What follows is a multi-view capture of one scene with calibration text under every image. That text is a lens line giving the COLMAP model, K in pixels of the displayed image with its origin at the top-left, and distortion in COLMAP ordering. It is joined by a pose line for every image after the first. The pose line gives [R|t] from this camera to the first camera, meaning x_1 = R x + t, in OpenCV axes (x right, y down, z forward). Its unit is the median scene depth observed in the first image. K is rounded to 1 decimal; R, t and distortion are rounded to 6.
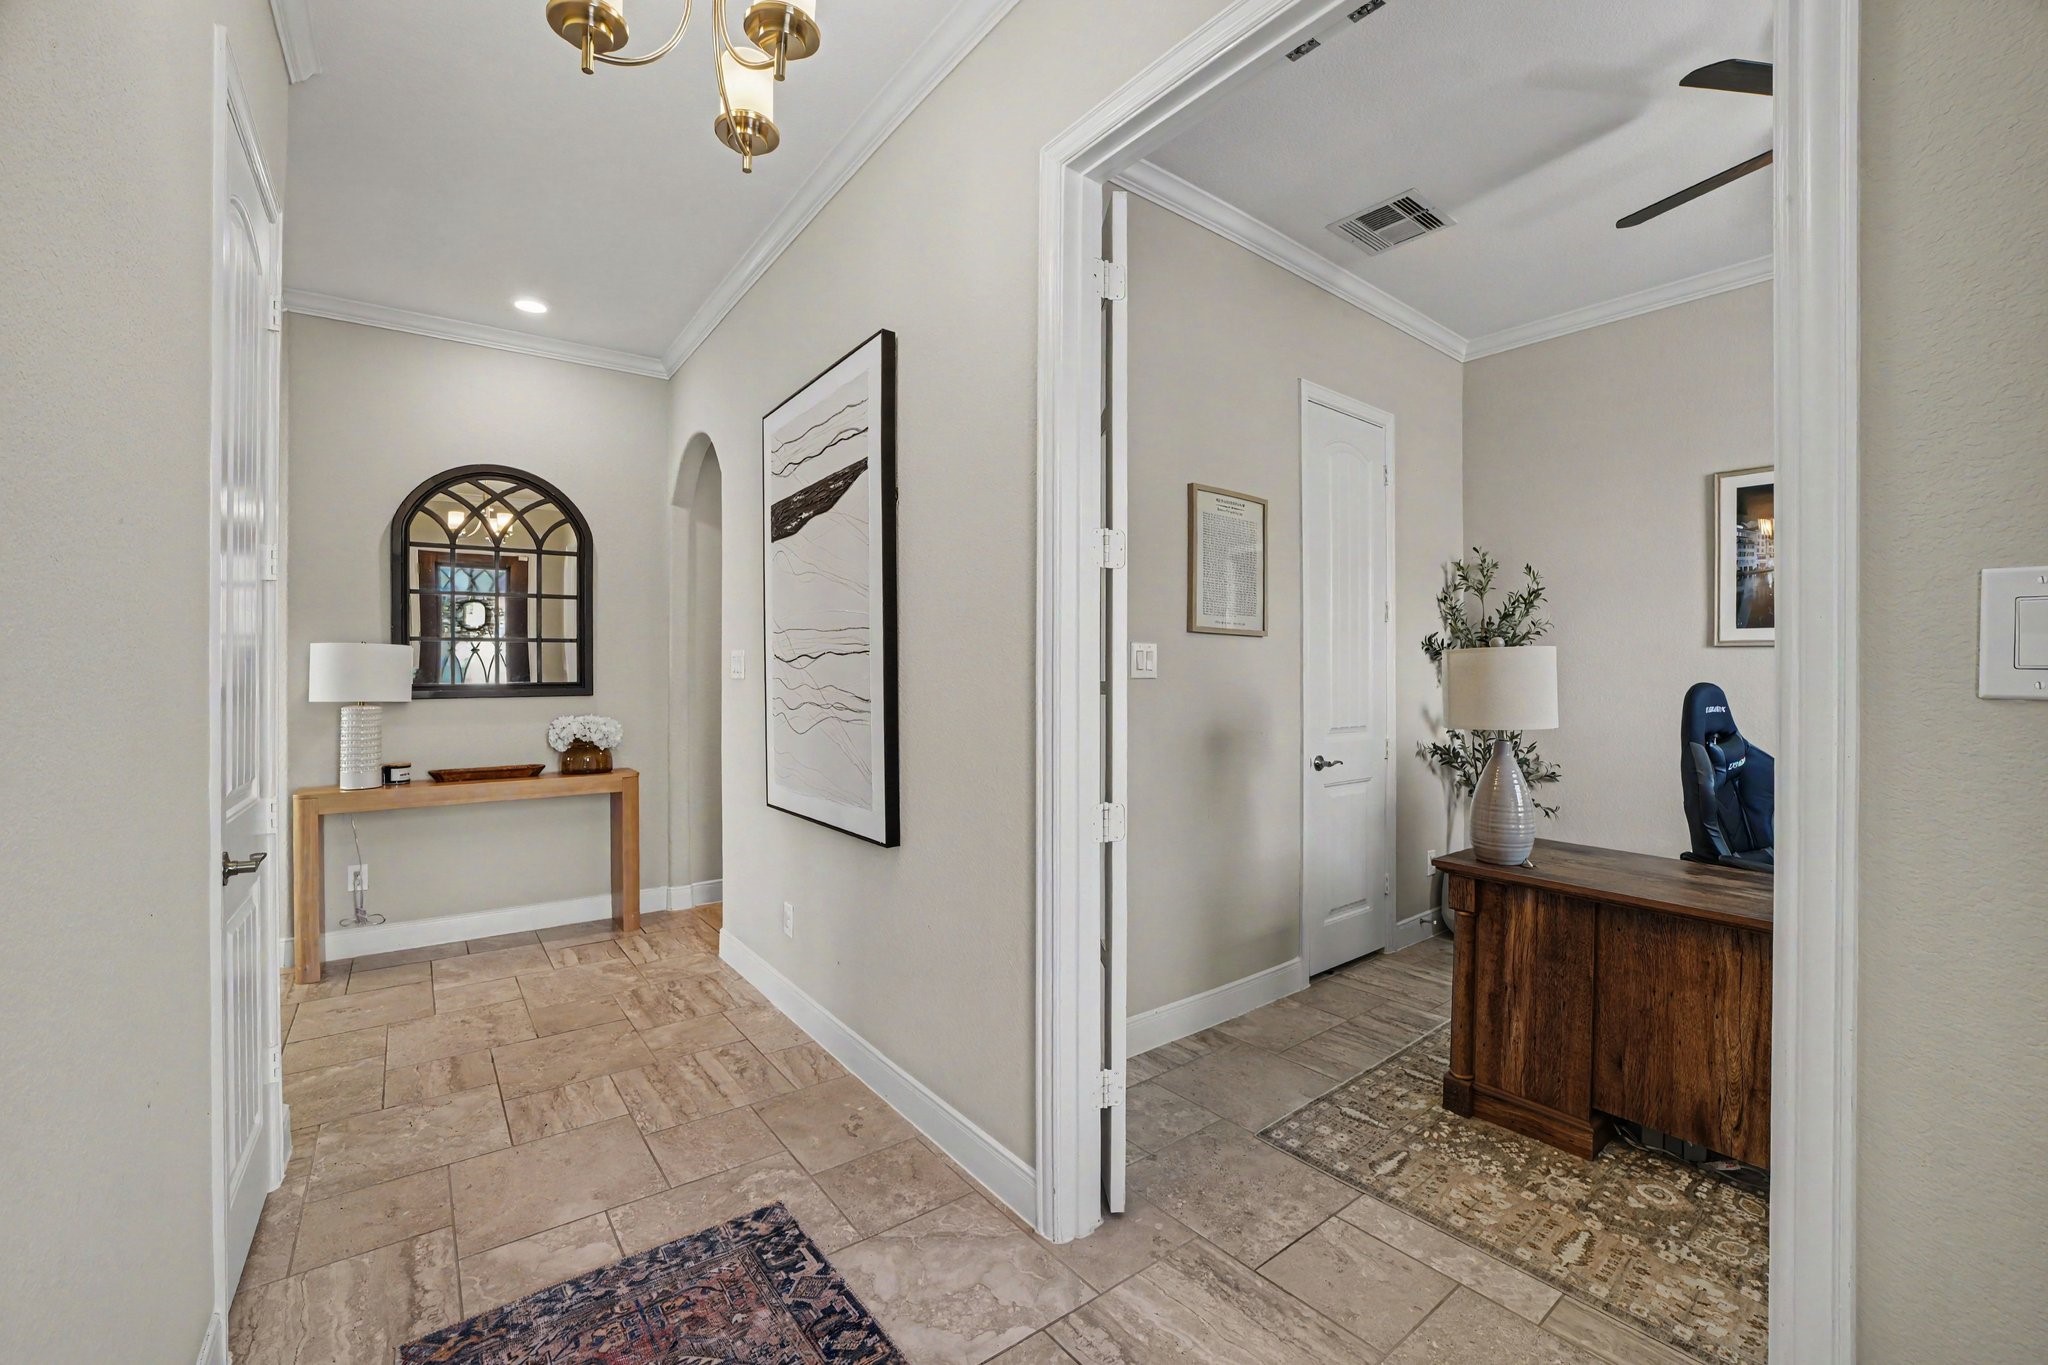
lens RADIAL K [[811.9, 0, 1025.2], [0, 811.9, 676.4], [0, 0, 1]] dist [-0.055225, 0.005314]
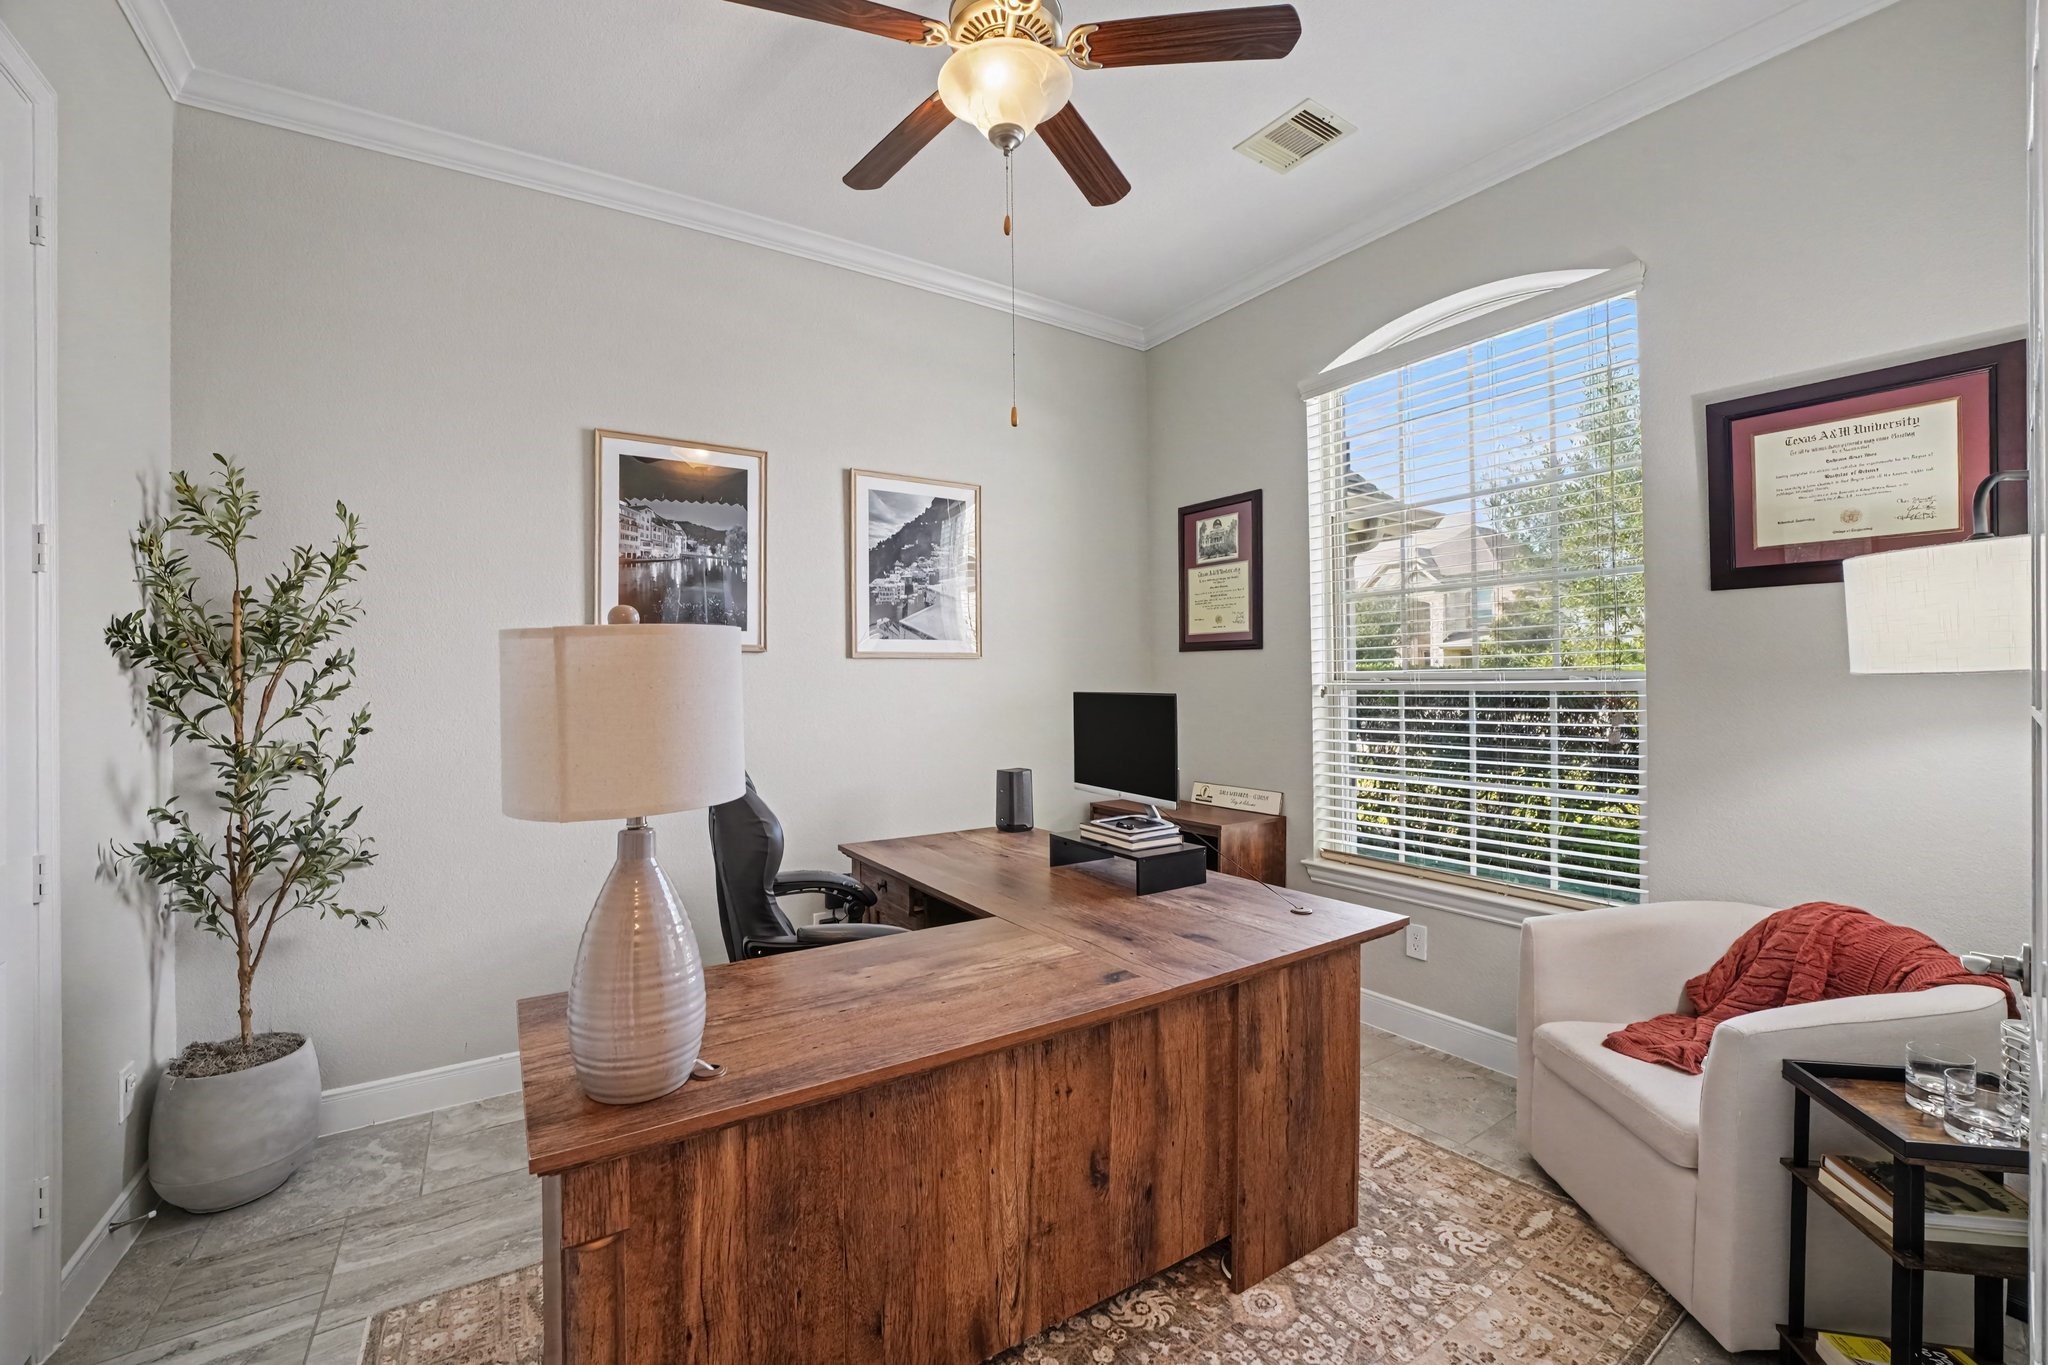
lens RADIAL K [[831.9, 0, 1017.9], [0, 831.9, 670.9], [0, 0, 1]] dist [-0.040804, -0.000057]
pose [[0.061921, 0.001170, 0.998080, 0.120329], [0.024302, 0.999701, -0.002680, -0.007220], [-0.997785, 0.024421, 0.061874, 0.703465]]
